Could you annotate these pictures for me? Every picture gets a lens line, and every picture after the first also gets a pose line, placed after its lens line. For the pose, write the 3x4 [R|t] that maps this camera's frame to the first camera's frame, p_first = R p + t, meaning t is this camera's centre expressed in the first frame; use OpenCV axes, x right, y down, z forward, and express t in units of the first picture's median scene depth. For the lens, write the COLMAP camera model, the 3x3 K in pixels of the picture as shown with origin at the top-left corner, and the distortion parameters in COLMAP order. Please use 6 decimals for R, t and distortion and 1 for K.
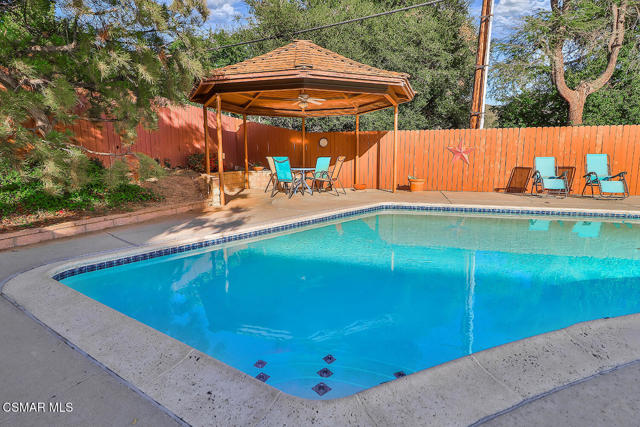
lens RADIAL K [[336.4, 0, 325.3], [0, 336.4, 201.2], [0, 0, 1]] dist [-0.001314, -0.000492]
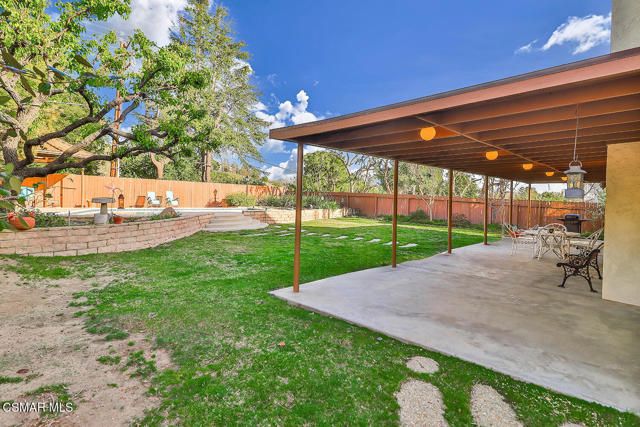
lens RADIAL K [[347.6, 0, 320.7], [0, 347.6, 198.1], [0, 0, 1]] dist [-0.014219, 0.000534]
pose [[0.459192, 0.018400, 0.888146, -0.877235], [0.085063, 0.994281, -0.064579, 0.155700], [-0.884255, 0.105203, 0.455001, -1.057470]]
